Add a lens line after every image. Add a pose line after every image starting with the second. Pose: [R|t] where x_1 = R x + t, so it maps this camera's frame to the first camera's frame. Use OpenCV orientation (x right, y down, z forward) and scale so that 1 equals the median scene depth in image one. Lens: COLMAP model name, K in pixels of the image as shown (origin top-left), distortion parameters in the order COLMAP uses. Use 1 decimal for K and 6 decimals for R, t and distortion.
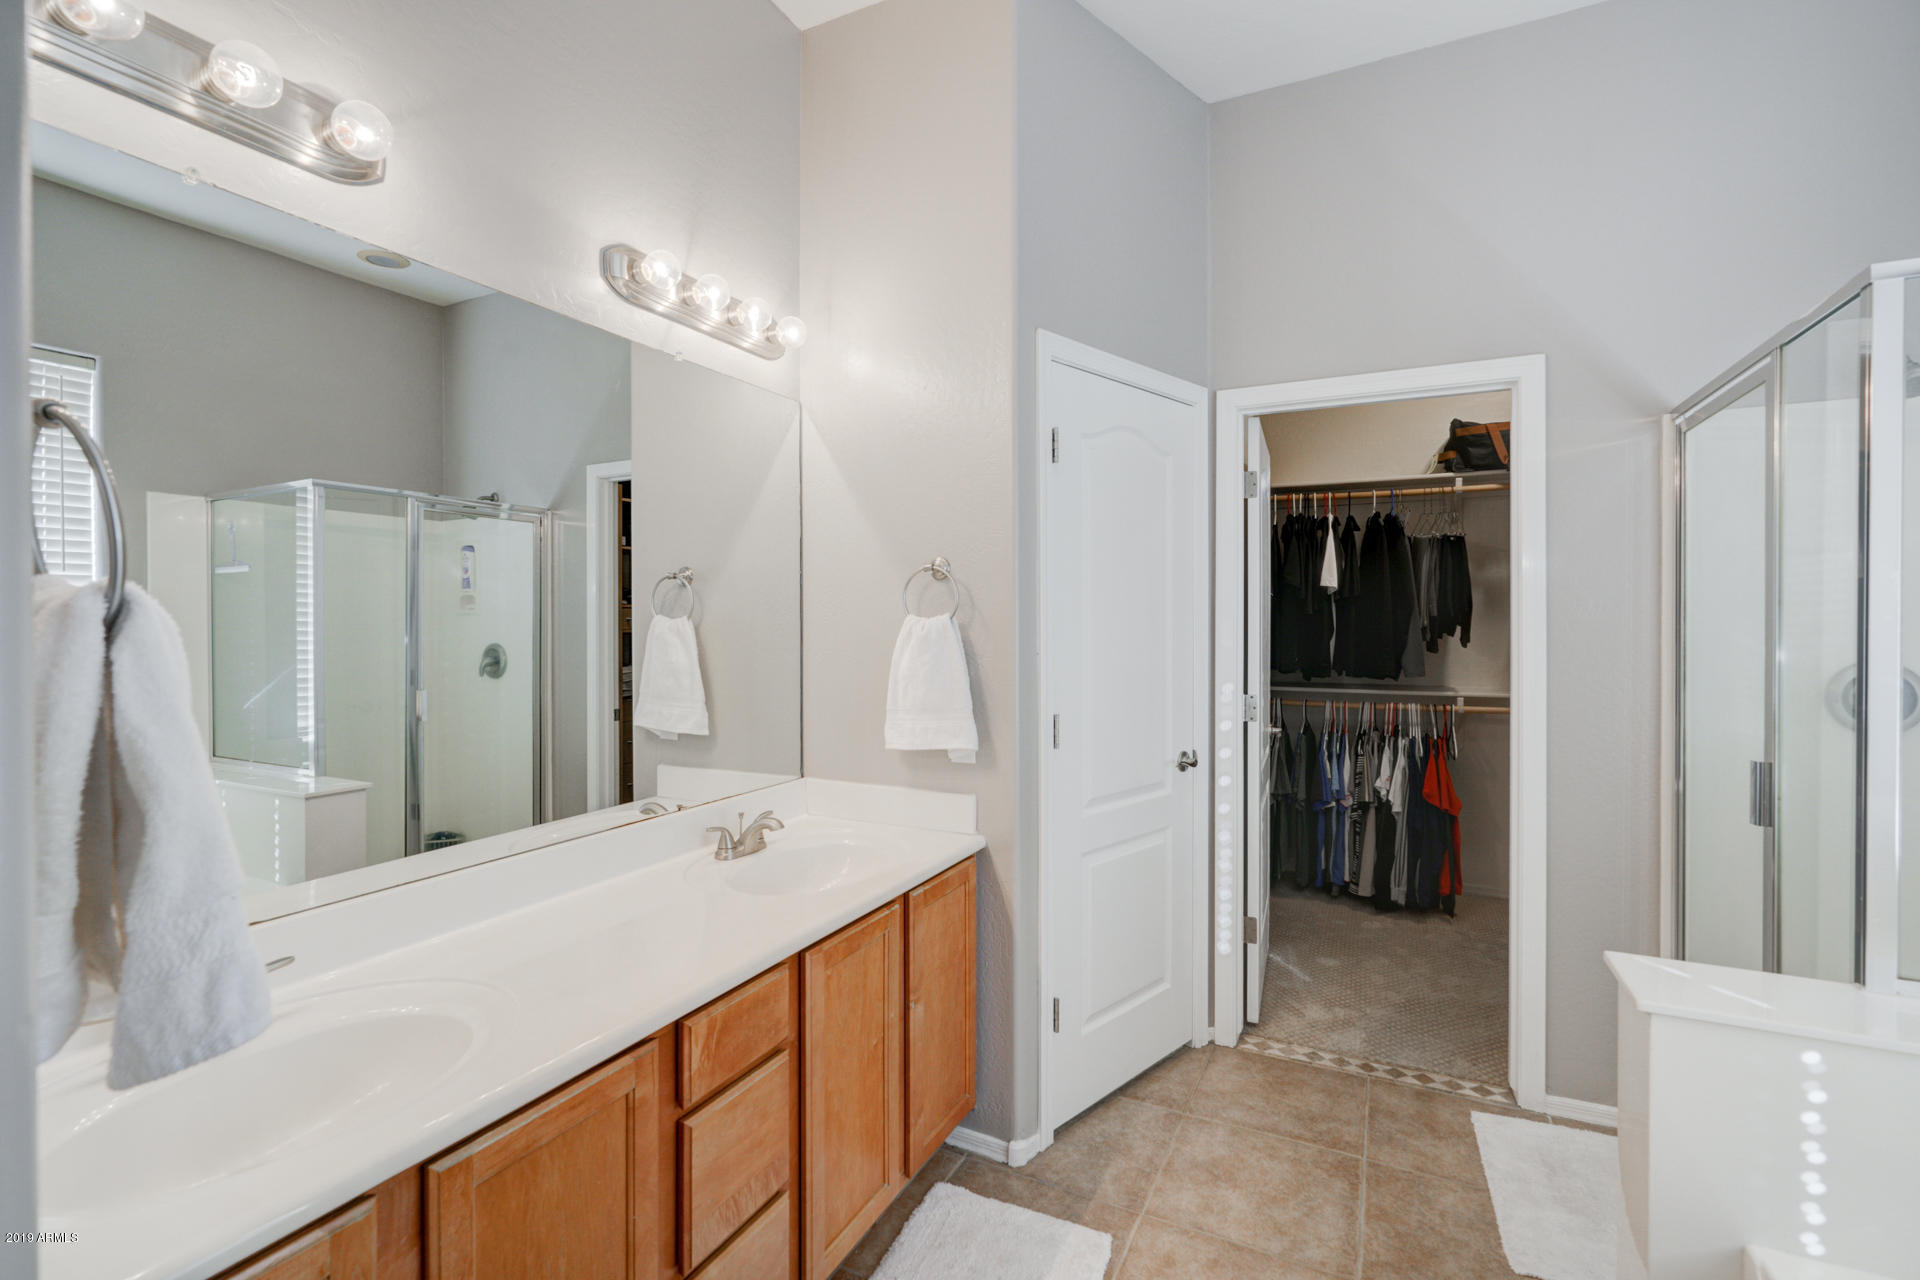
lens RADIAL K [[870.9, 0, 961.8], [0, 870.9, 630.3], [0, 0, 1]] dist [0.000121, 0.000041]
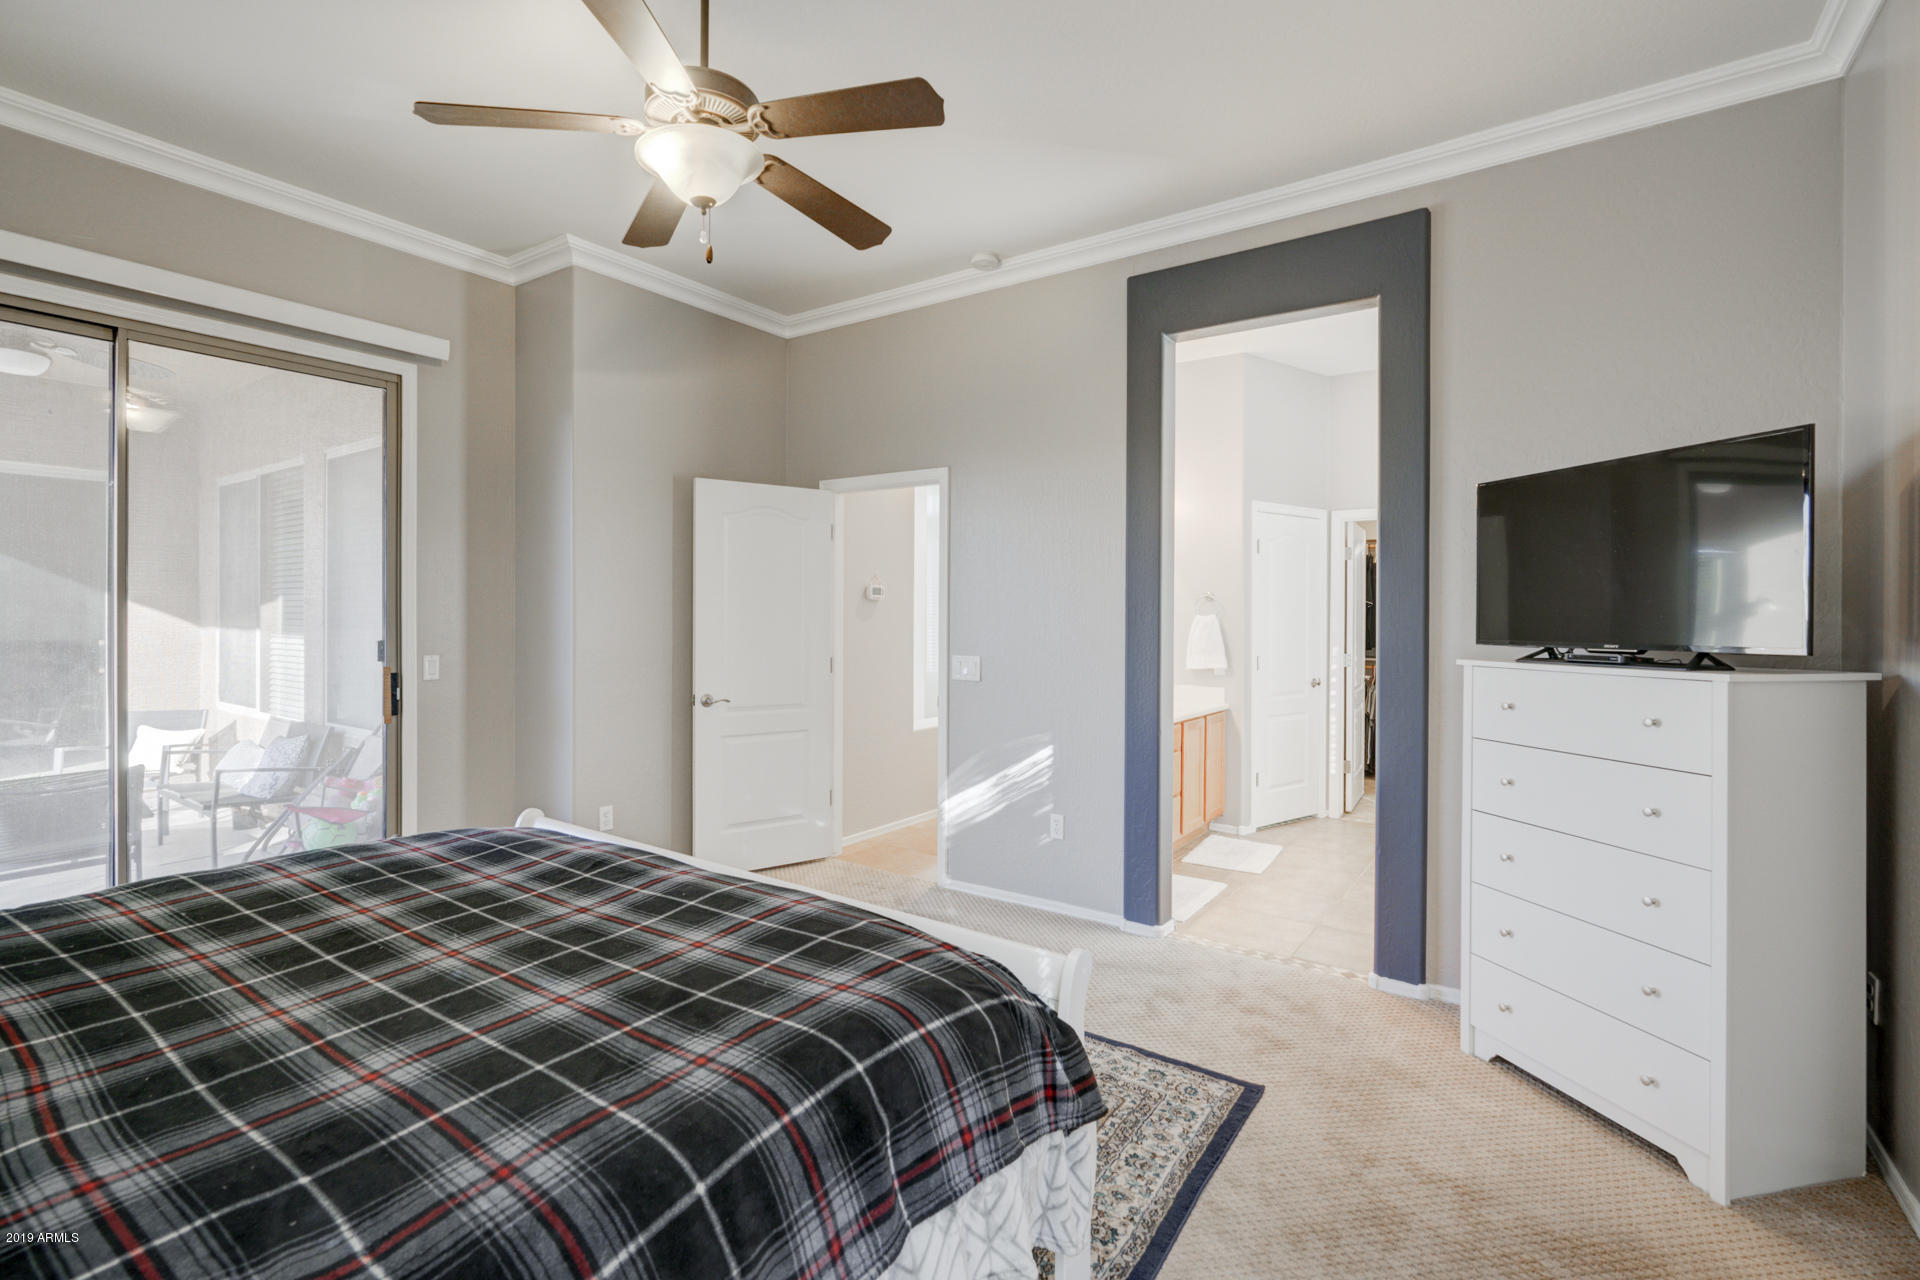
lens RADIAL K [[870.9, 0, 957.1], [0, 870.9, 630.6], [0, 0, 1]] dist [0.000121, 0.000041]
pose [[0.988085, 0.006551, -0.153773, -0.294871], [-0.006655, 0.999978, -0.000161, 0.027139], [0.153768, 0.001182, 0.988106, -1.299275]]
